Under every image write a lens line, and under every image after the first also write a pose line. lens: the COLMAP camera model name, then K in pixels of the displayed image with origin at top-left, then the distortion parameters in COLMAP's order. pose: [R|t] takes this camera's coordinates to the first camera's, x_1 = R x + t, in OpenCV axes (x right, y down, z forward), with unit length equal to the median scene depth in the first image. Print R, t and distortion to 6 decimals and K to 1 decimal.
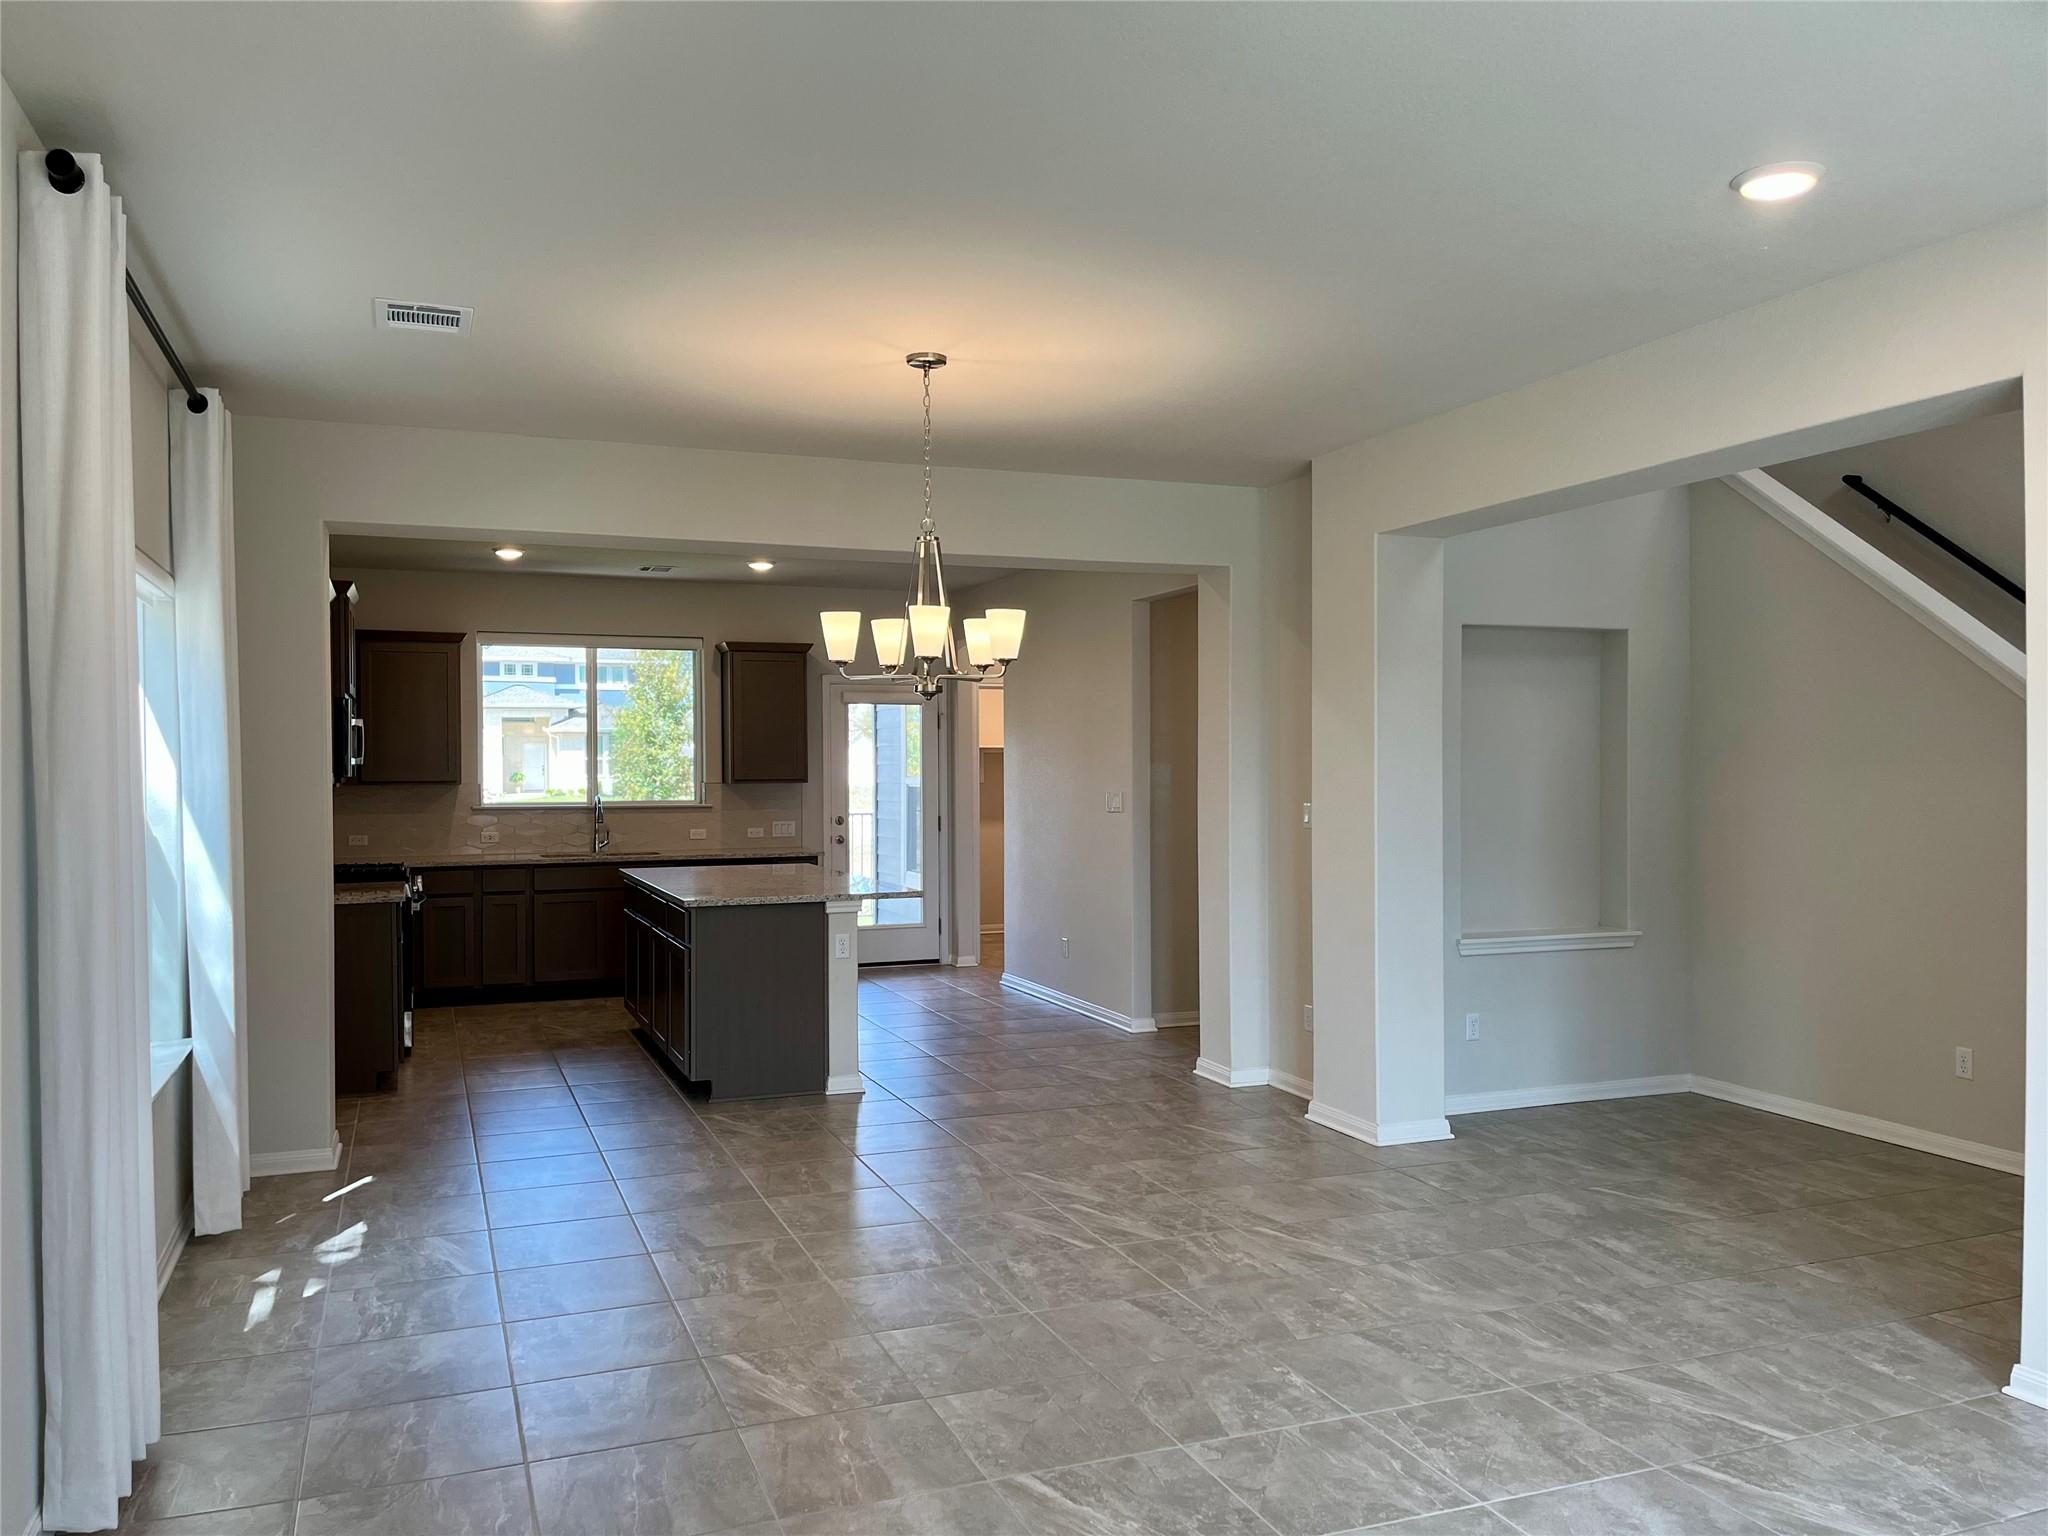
lens RADIAL K [[1507.7, 0, 1036.3], [0, 1507.7, 755.6], [0, 0, 1]] dist [-0.006389, -0.000696]
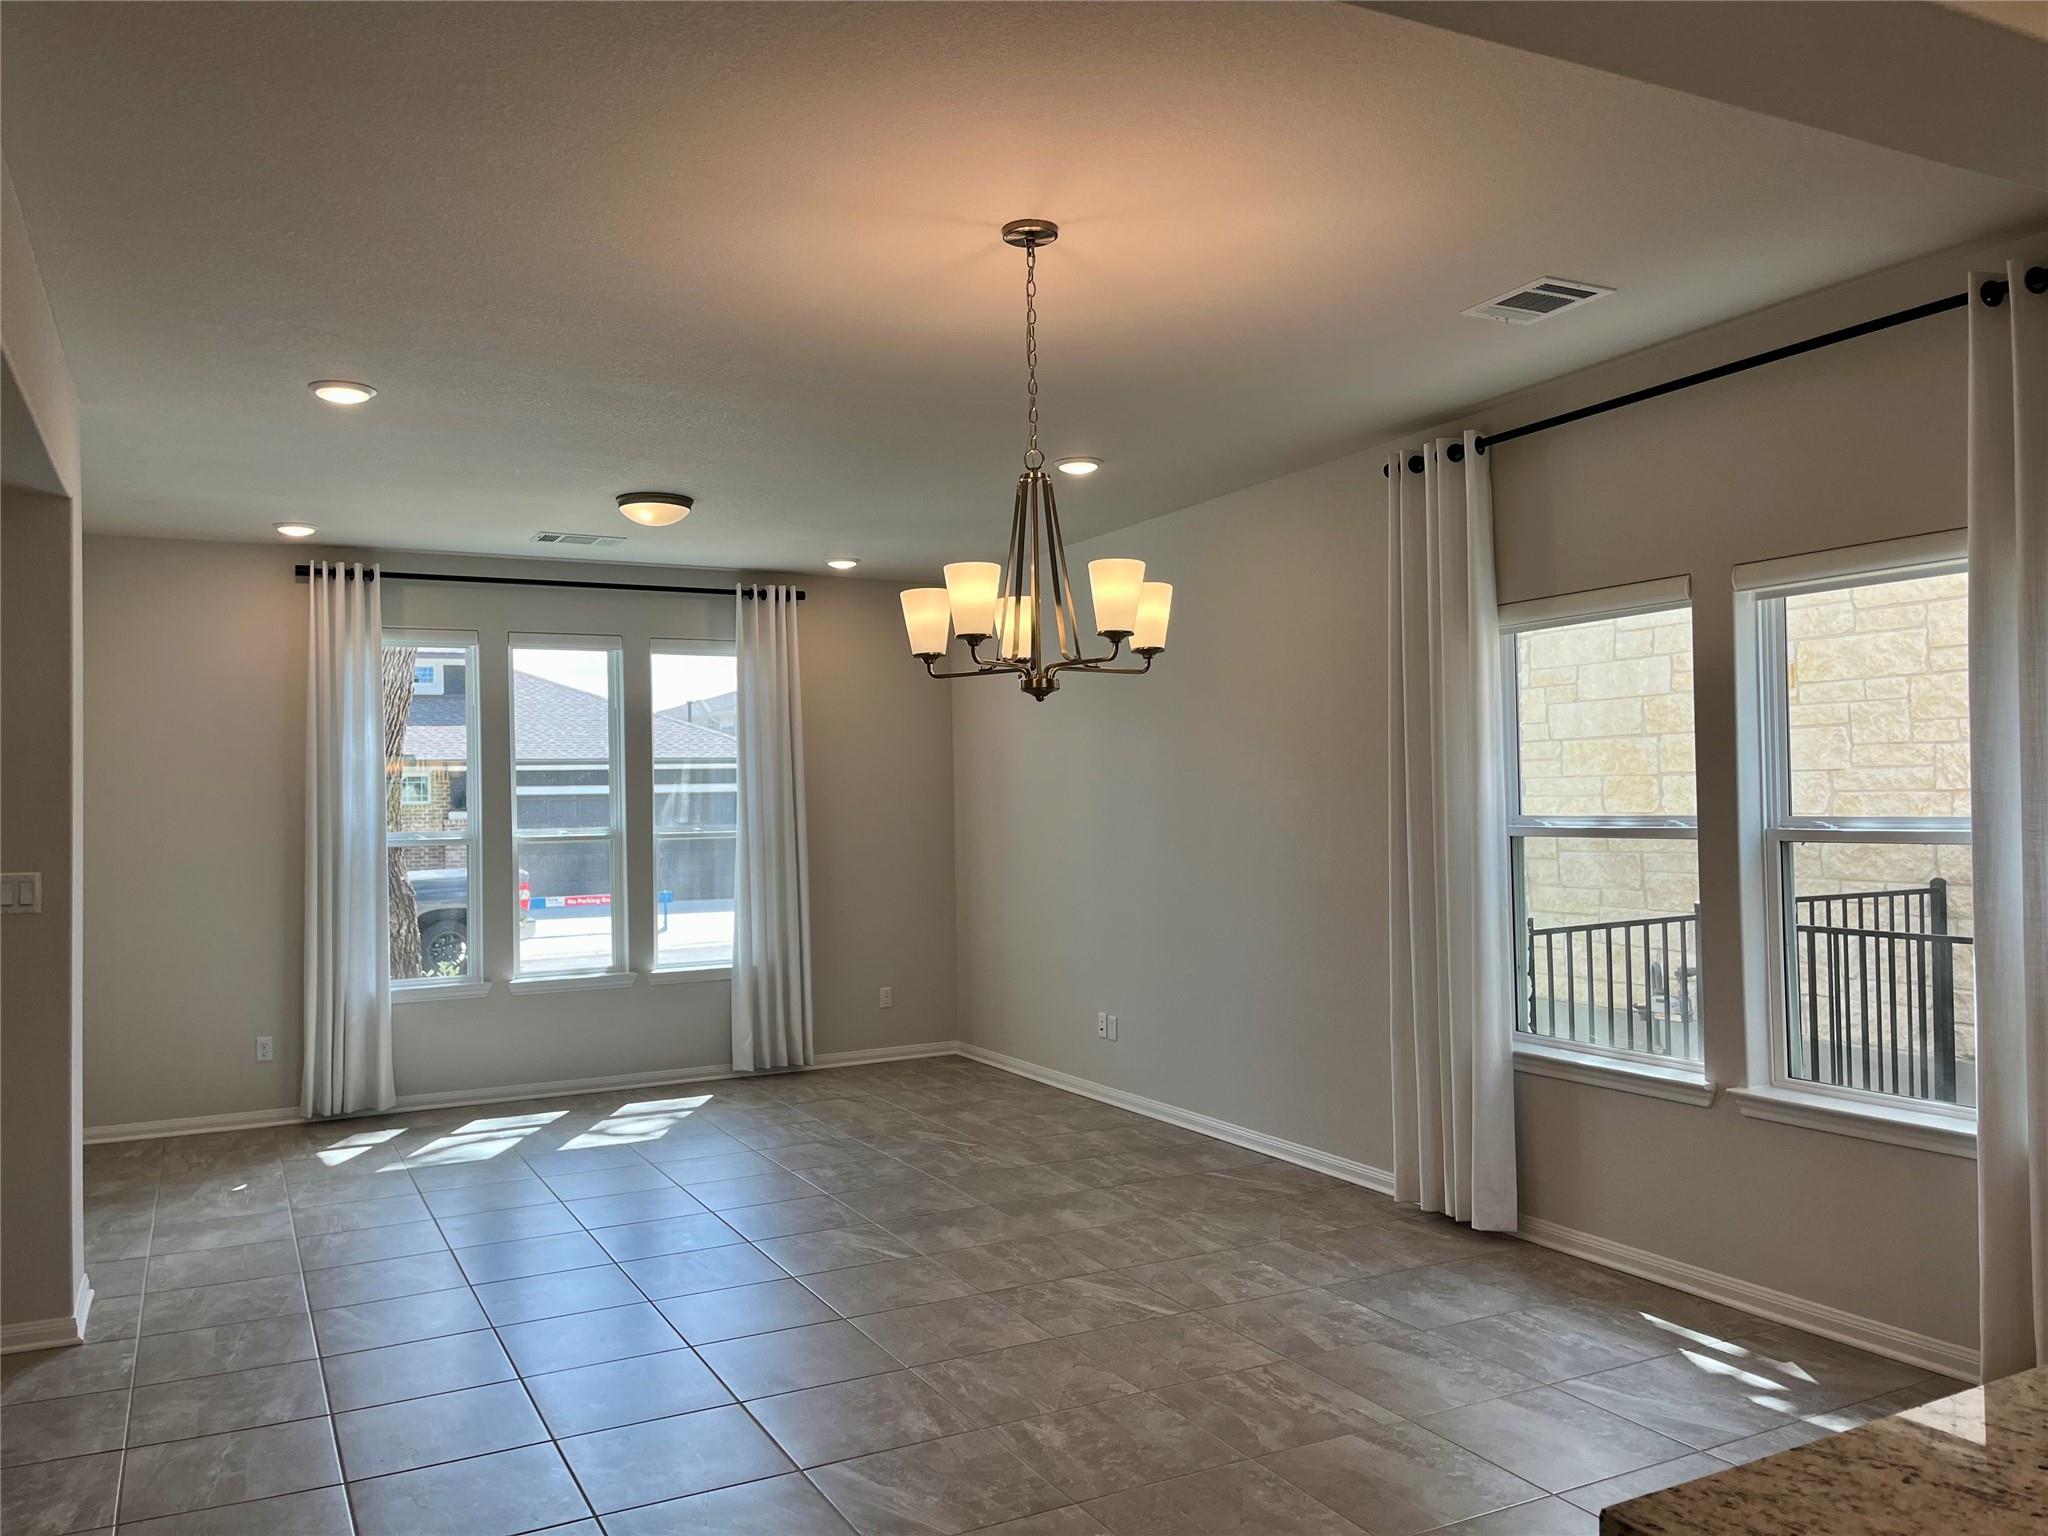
lens RADIAL K [[1528.7, 0, 1024.0], [0, 1528.7, 768.0], [0, 0, 1]] dist [0.039083, -0.072193]
pose [[-0.995151, 0.021080, -0.096078, 0.003196], [0.023841, 0.999332, -0.027681, 0.007173], [0.095431, -0.029837, -0.994989, 0.852763]]
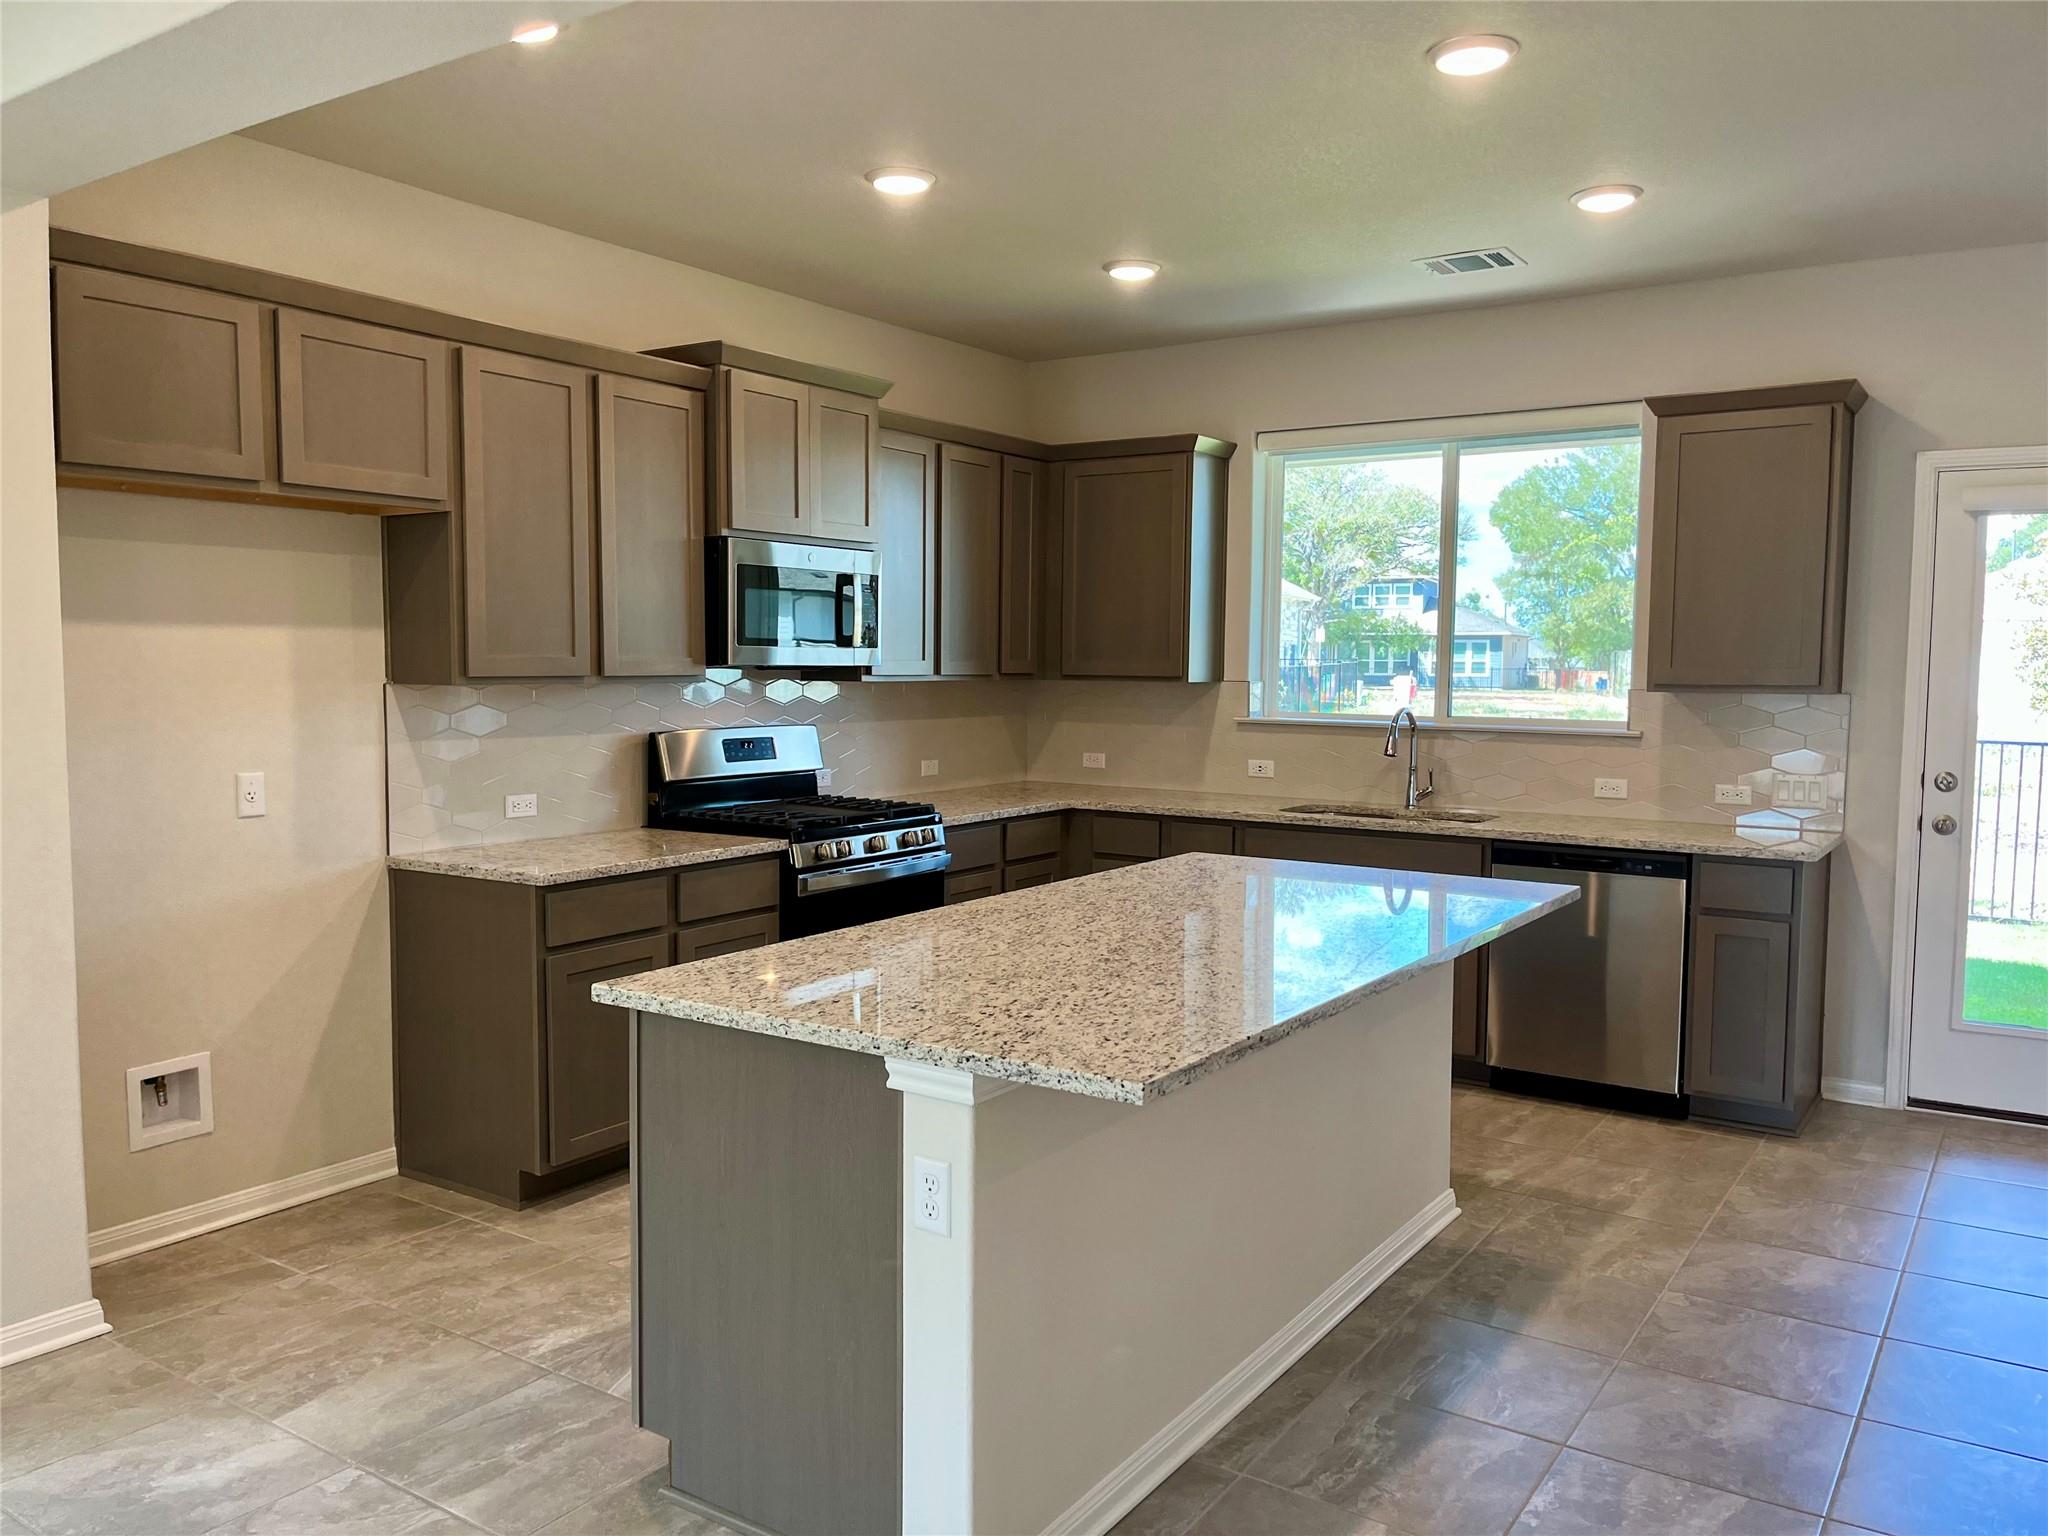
lens RADIAL K [[1555.0, 0, 1009.1], [0, 1555.0, 774.7], [0, 0, 1]] dist [0.054835, -0.067695]
pose [[0.550435, 0.073840, -0.831606, 0.118314], [-0.005400, 0.996375, 0.084895, 0.003518], [0.834861, -0.042238, 0.548838, 0.597354]]
